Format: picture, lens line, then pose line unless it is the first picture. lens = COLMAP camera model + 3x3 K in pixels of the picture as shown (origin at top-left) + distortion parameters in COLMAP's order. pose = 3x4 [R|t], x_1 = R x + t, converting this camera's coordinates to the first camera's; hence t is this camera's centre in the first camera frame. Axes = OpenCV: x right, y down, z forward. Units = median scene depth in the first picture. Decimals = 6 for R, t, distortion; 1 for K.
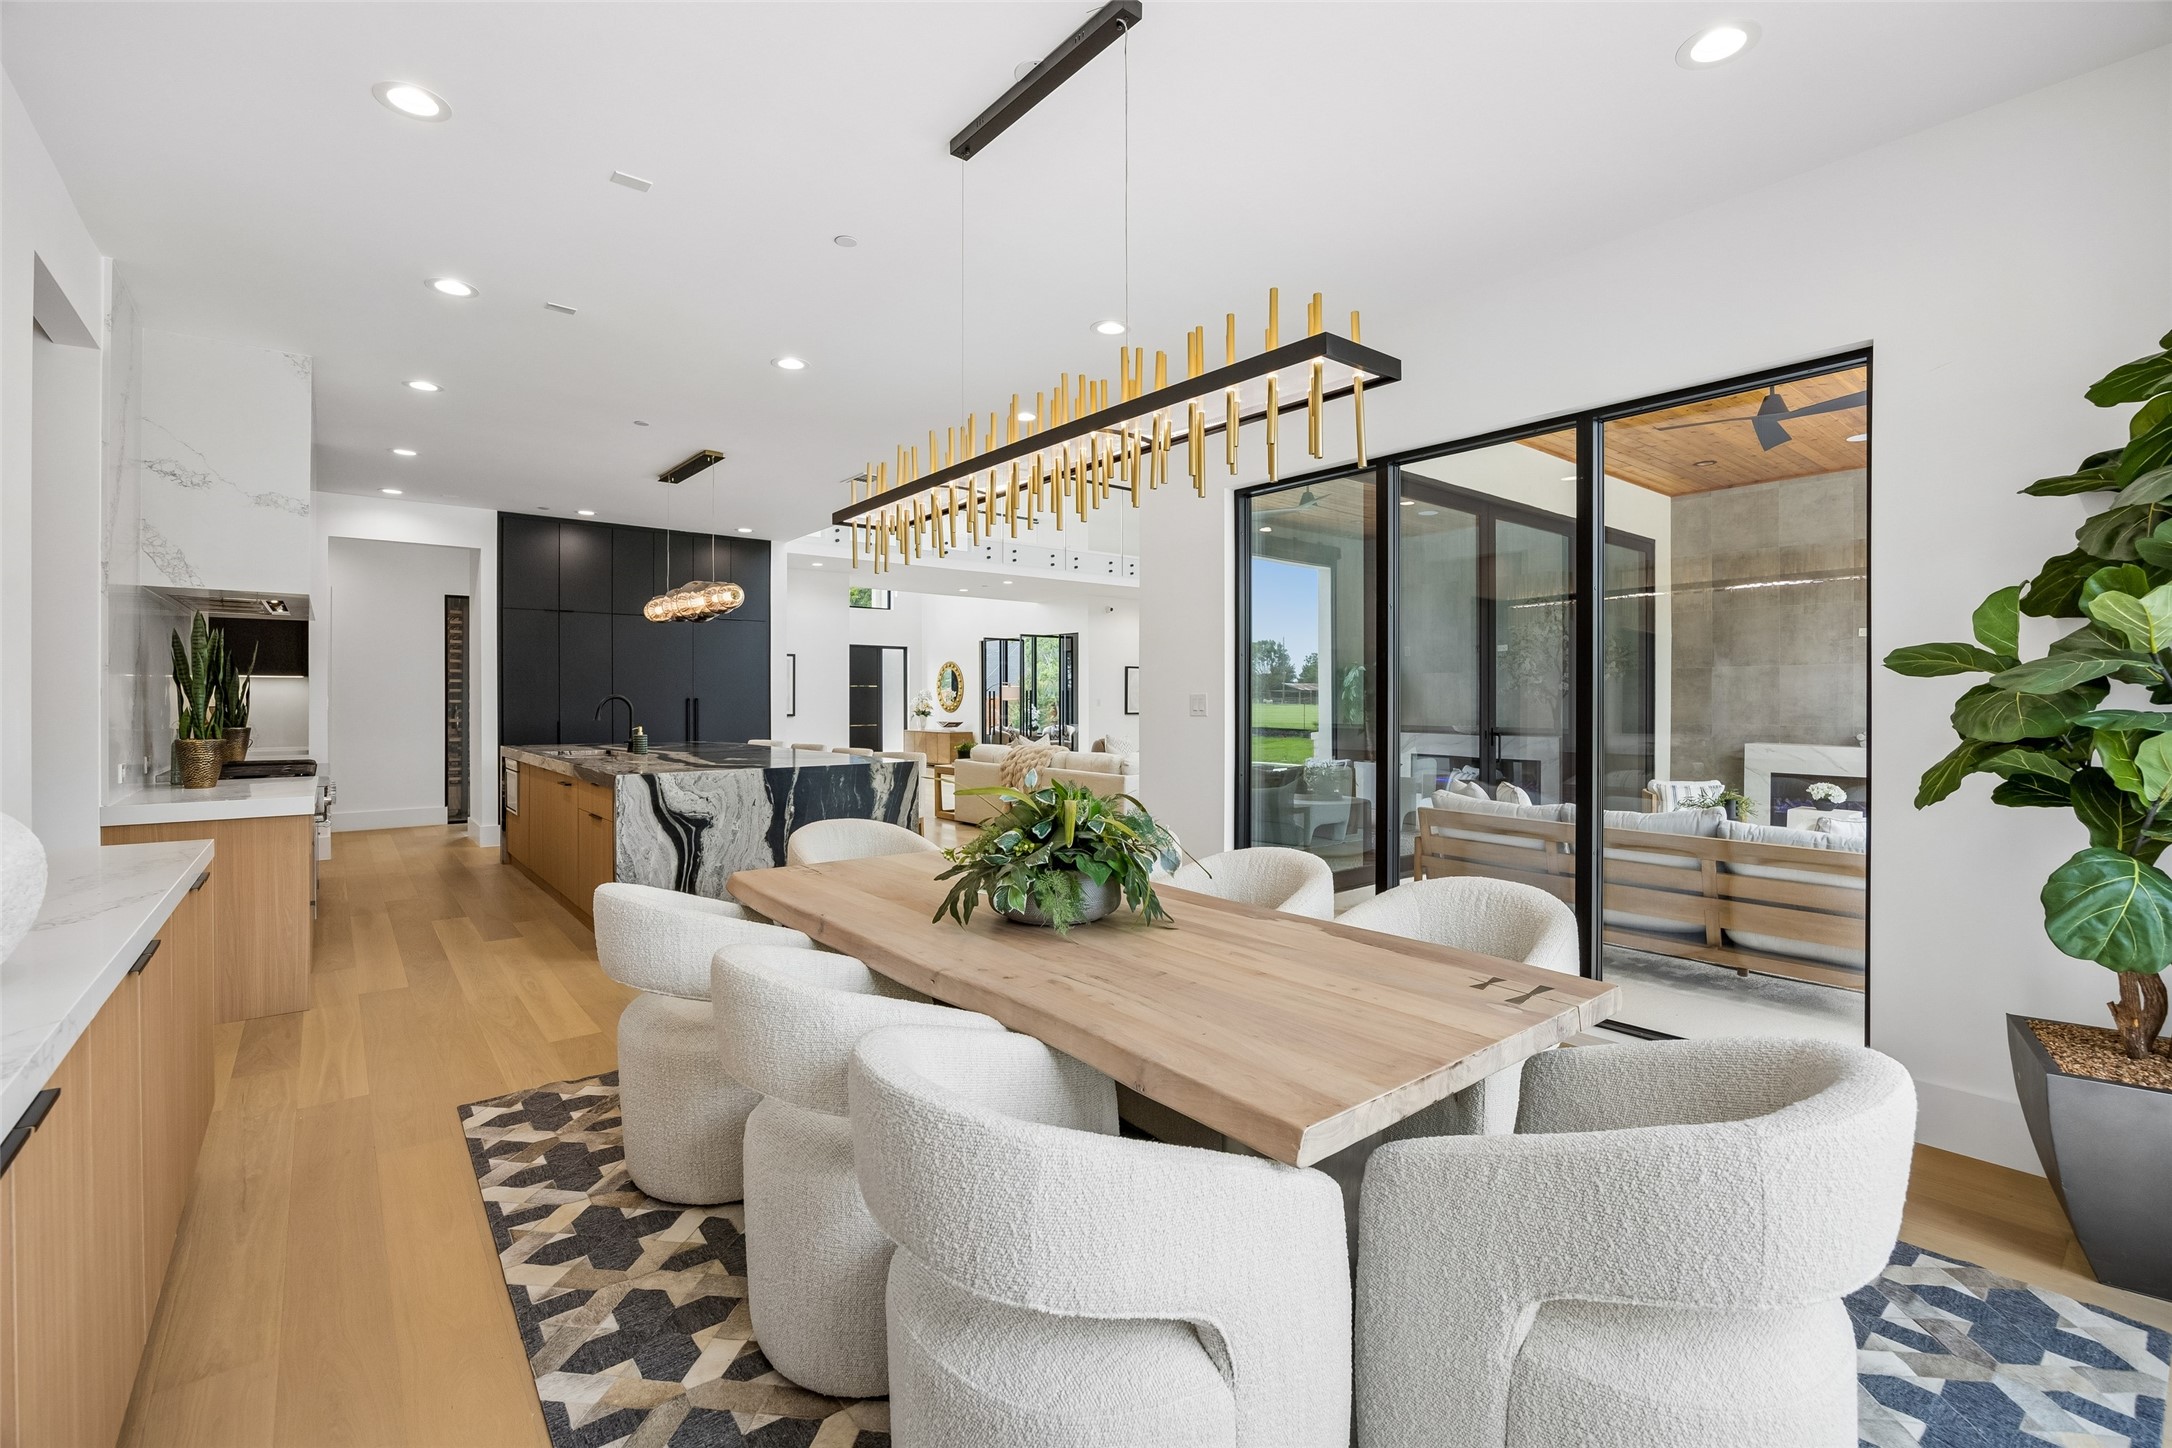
lens RADIAL K [[938.9, 0, 1085.7], [0, 938.9, 709.9], [0, 0, 1]] dist [-0.014399, 0.000256]
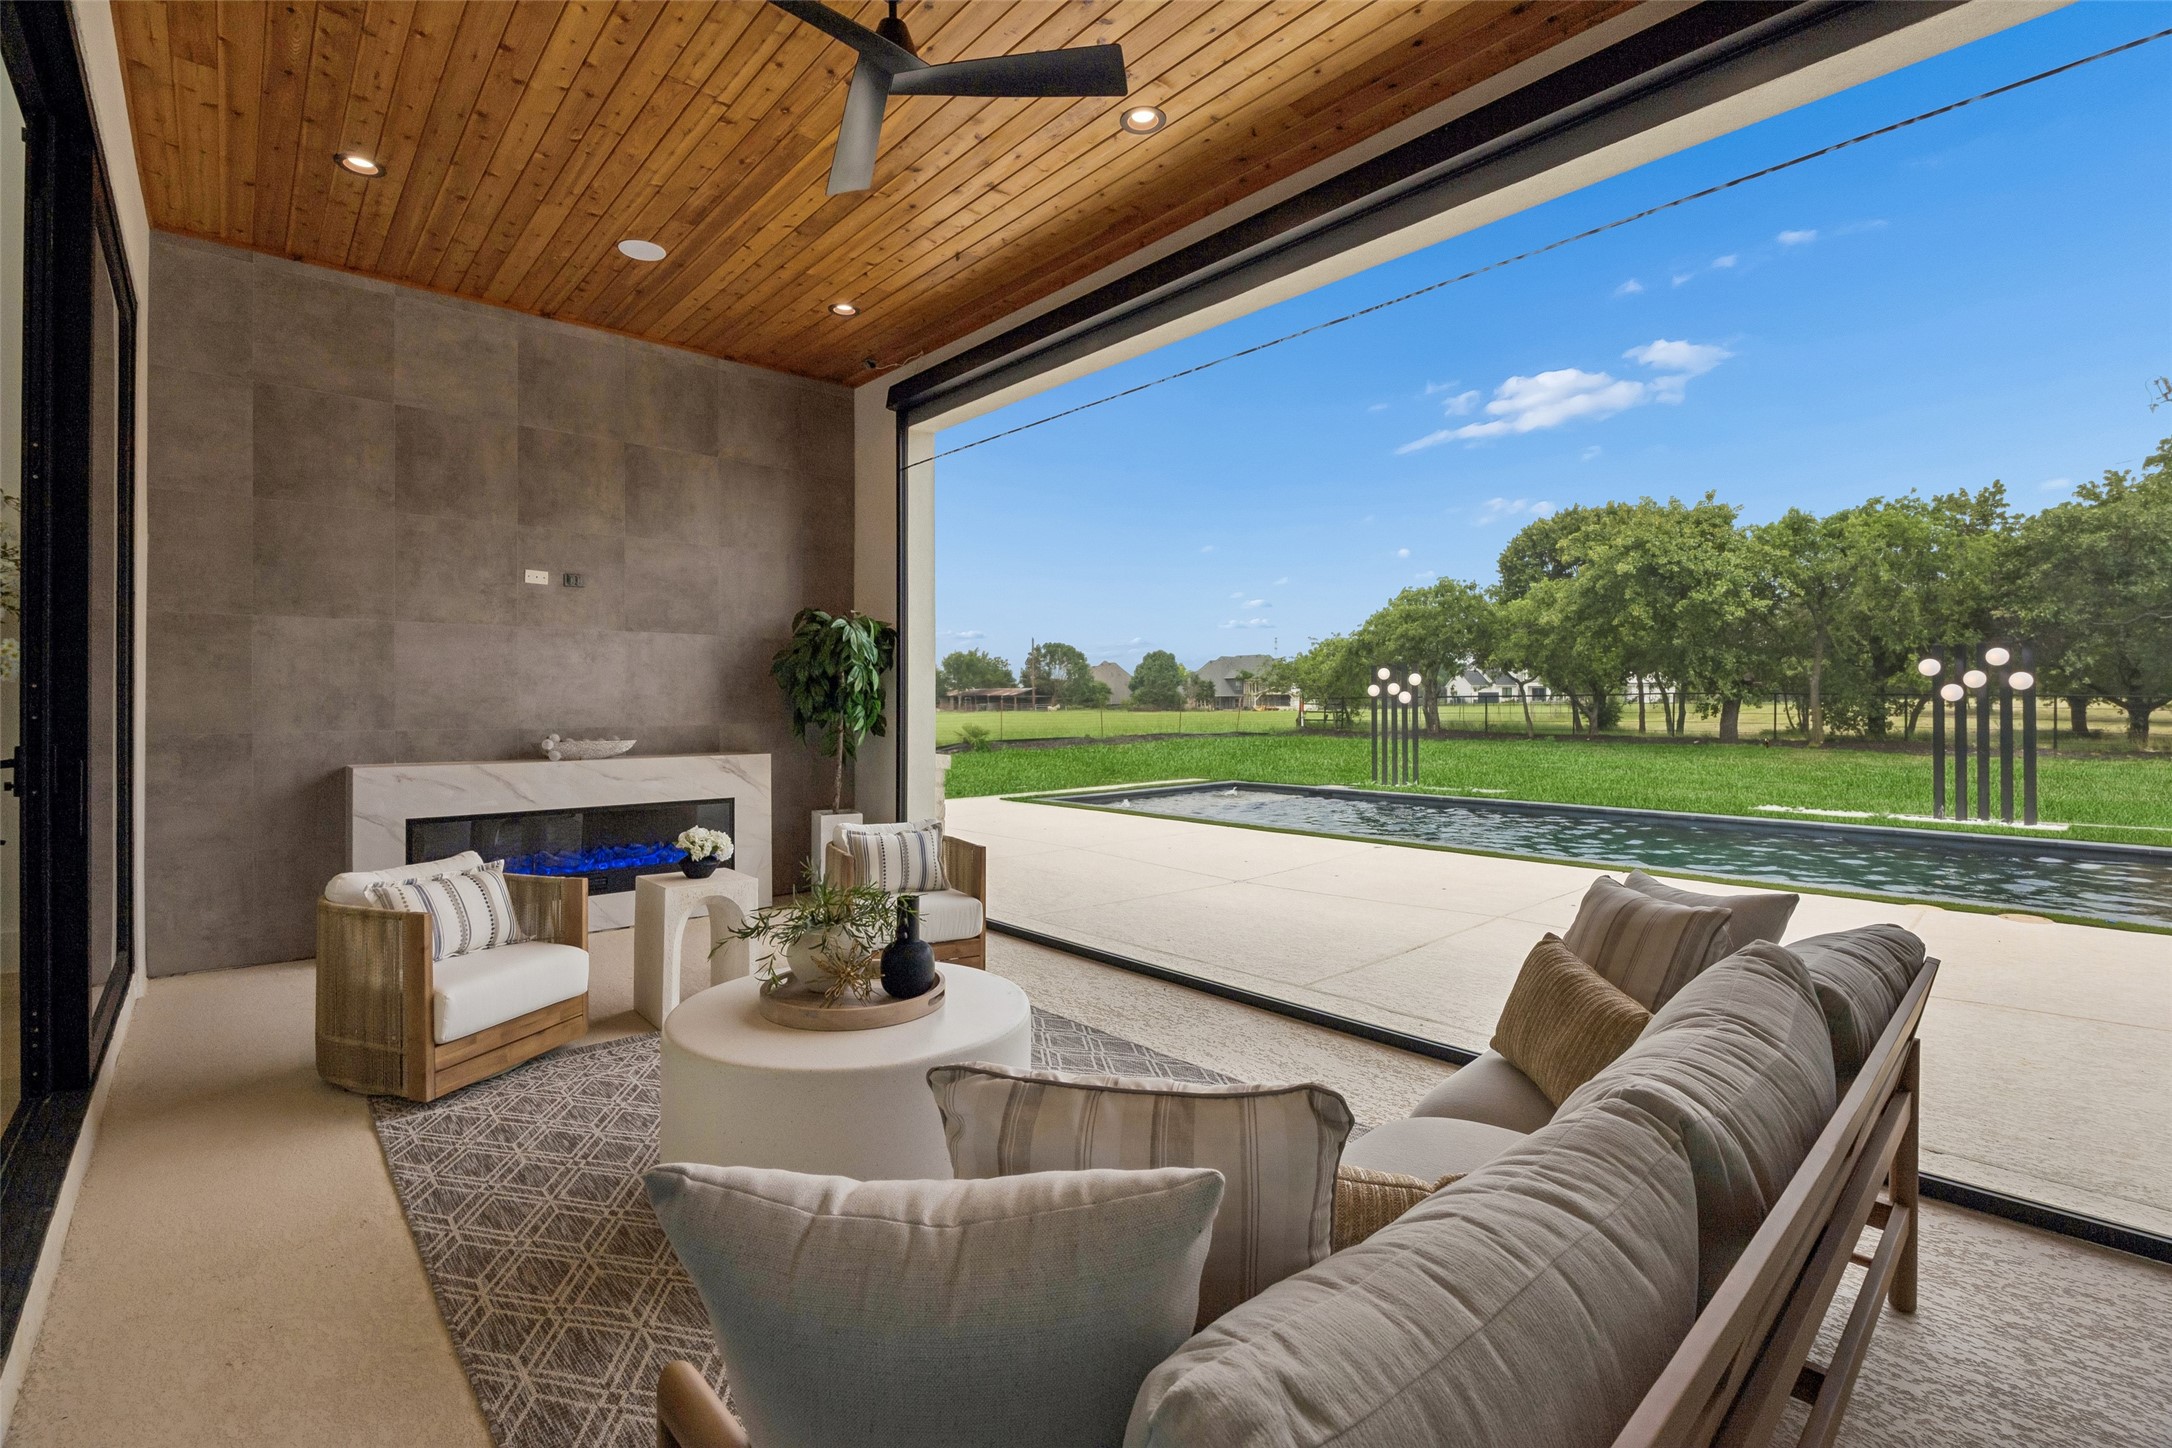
lens RADIAL K [[938.9, 0, 1106.1], [0, 938.9, 693.8], [0, 0, 1]] dist [-0.014399, 0.000256]
pose [[-0.070506, 0.009997, 0.997461, 0.172144], [0.010094, 0.999906, -0.009308, 0.004397], [-0.997460, 0.009412, -0.070600, 0.624777]]
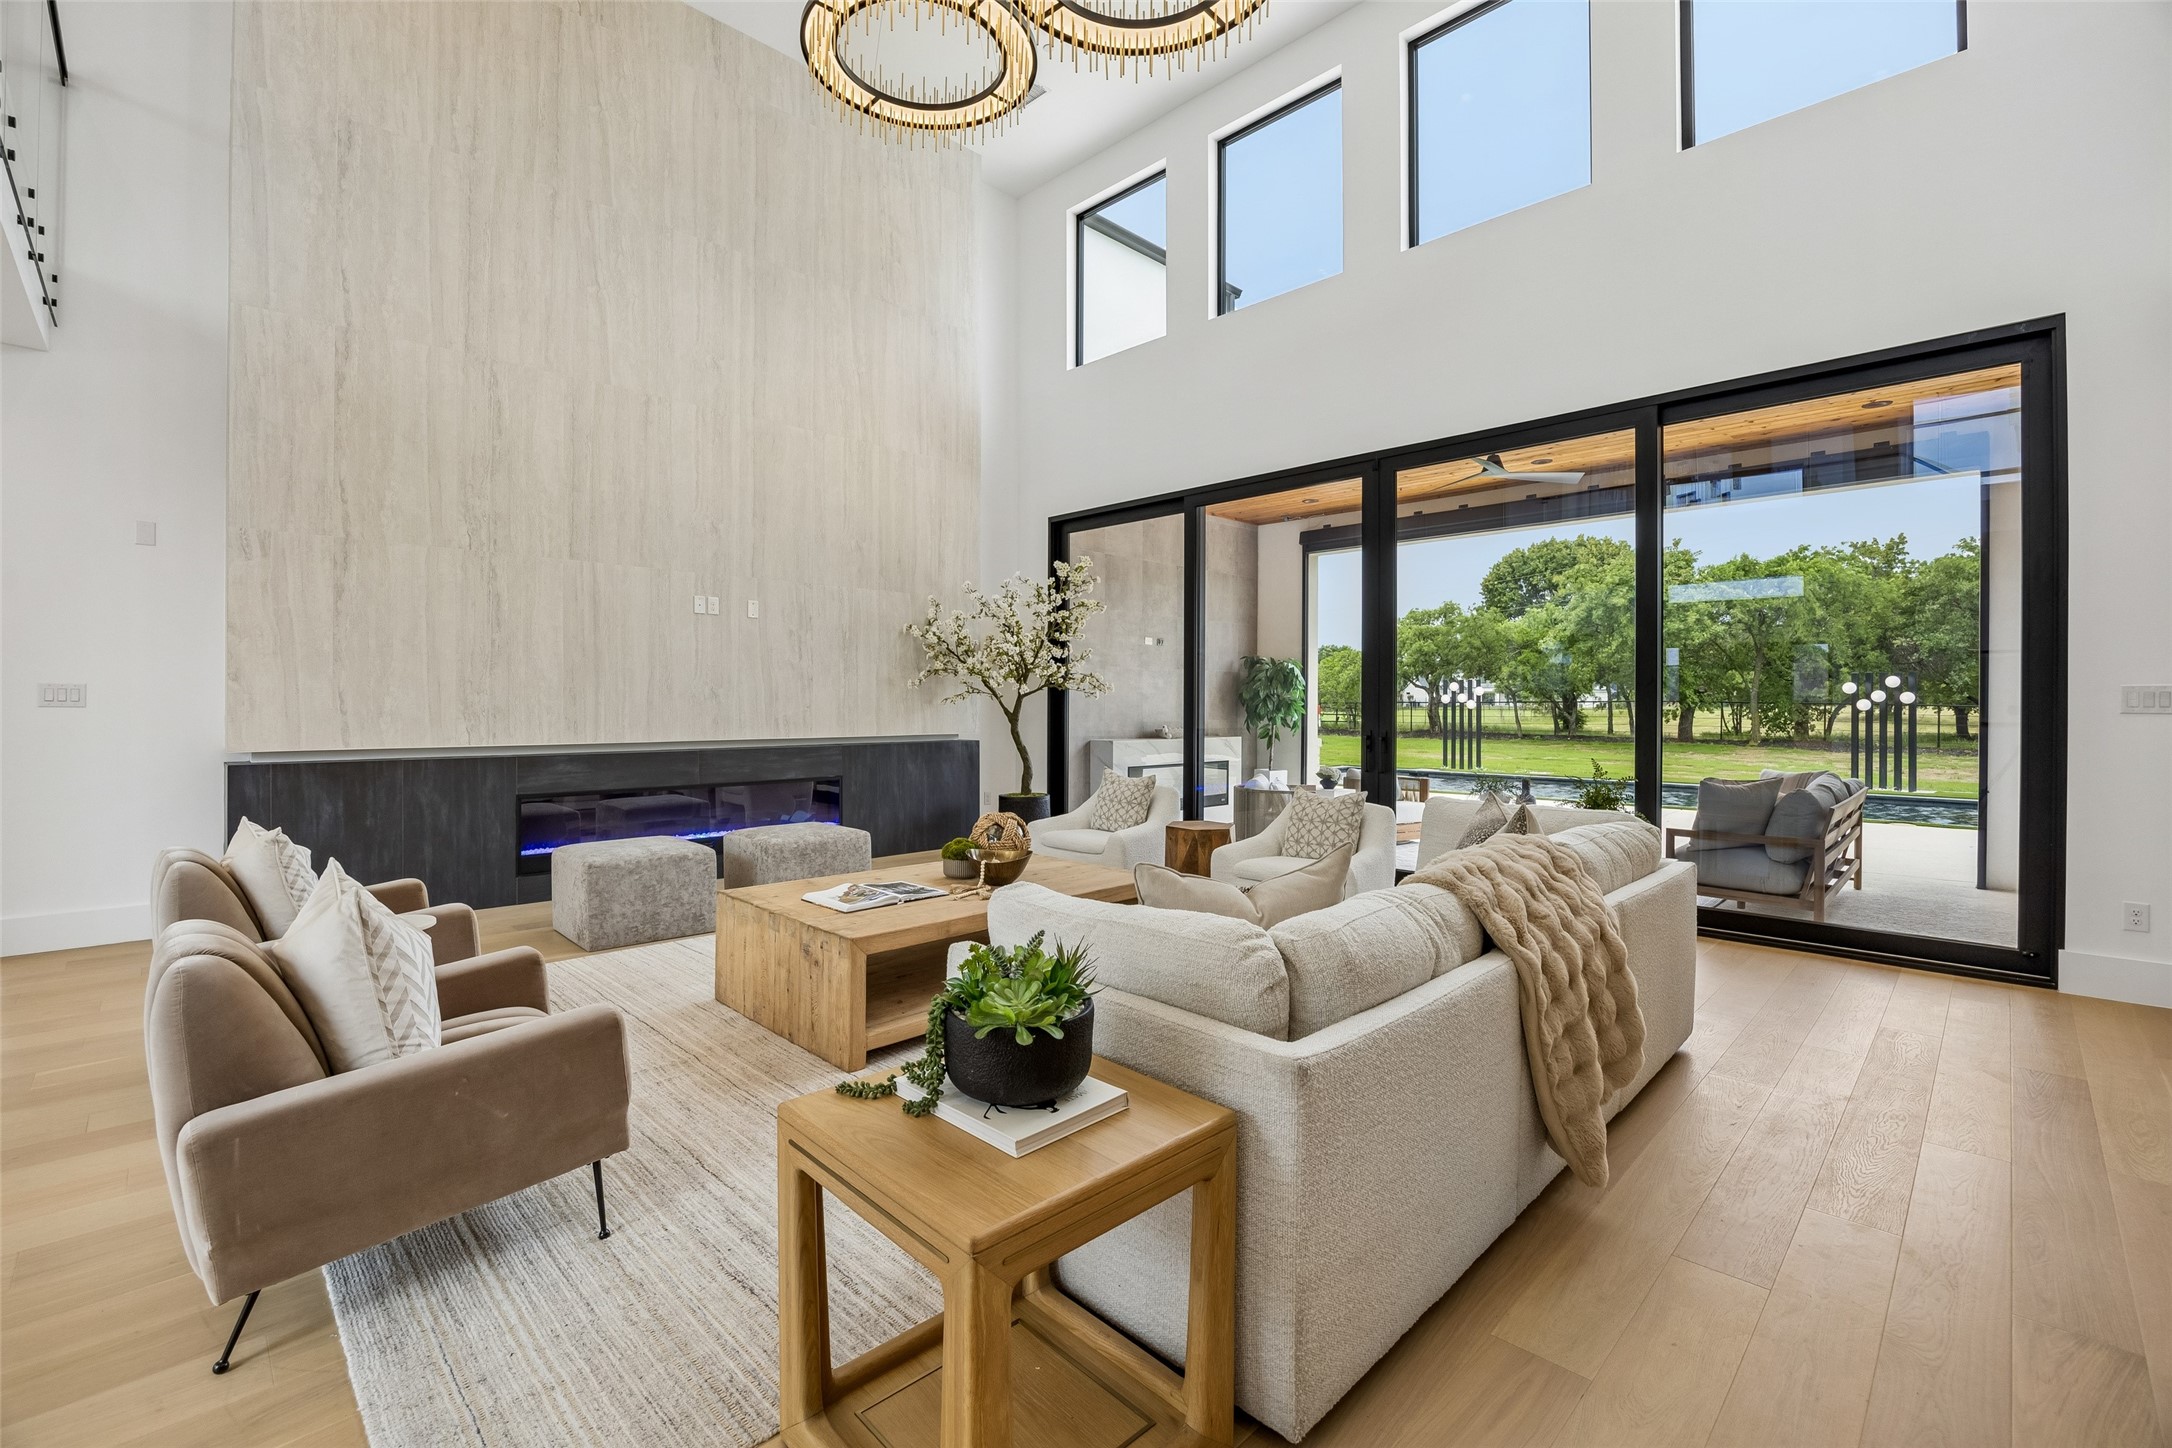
lens RADIAL K [[938.9, 0, 1084.1], [0, 938.9, 714.1], [0, 0, 1]] dist [-0.014399, 0.000256]
pose [[-0.115049, -0.010364, 0.993306, -0.312603], [0.003744, 0.999934, 0.010866, -0.003760], [-0.993353, 0.004969, -0.115003, 1.144875]]
